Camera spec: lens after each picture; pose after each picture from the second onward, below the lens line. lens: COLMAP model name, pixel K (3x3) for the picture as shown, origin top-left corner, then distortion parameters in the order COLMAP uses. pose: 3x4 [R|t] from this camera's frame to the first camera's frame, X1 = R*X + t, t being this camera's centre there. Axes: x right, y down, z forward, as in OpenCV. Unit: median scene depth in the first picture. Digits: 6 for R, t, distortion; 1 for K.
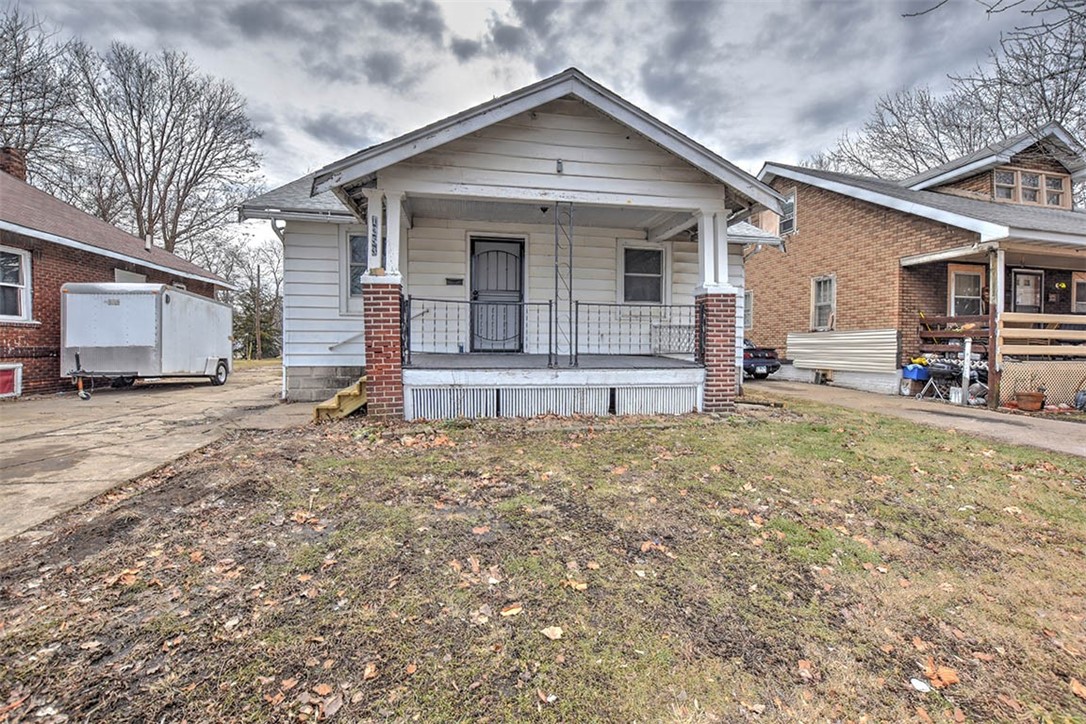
lens RADIAL K [[480.6, 0, 541.9], [0, 480.6, 353.1], [0, 0, 1]] dist [-0.020134, 0.000068]
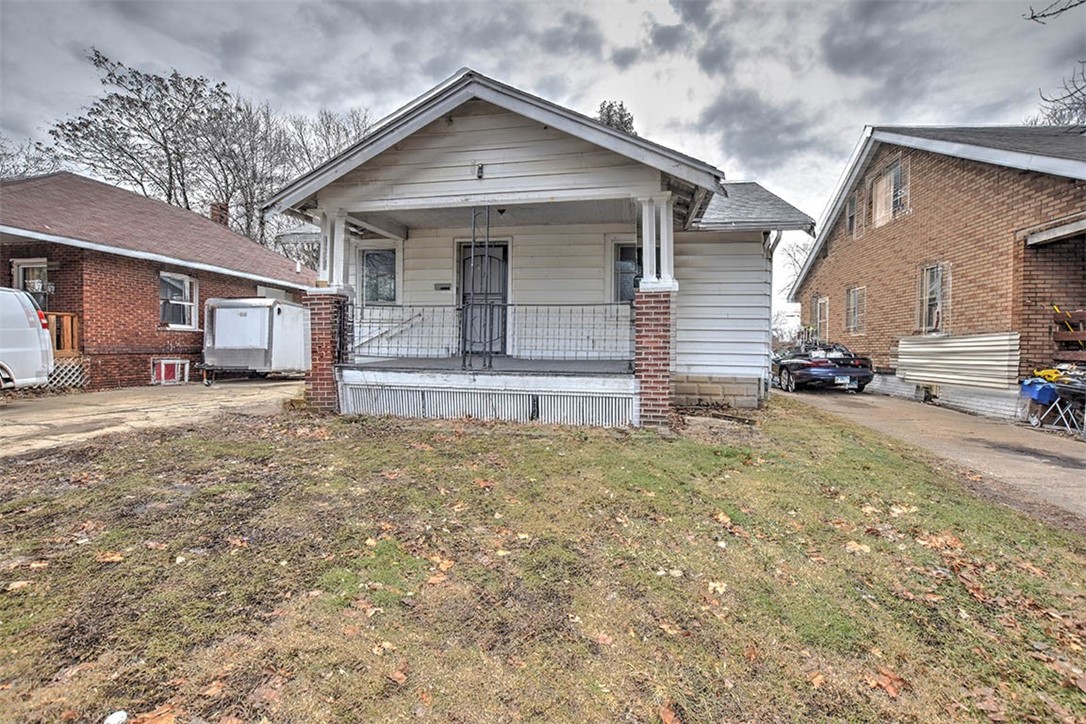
lens RADIAL K [[474.1, 0, 546.1], [0, 474.1, 359.0], [0, 0, 1]] dist [-0.024317, 0.000148]
pose [[0.936134, 0.013666, -0.351379, 0.326131], [-0.013349, 0.999905, 0.003325, 0.002403], [0.351391, 0.001578, 0.936228, 0.085308]]
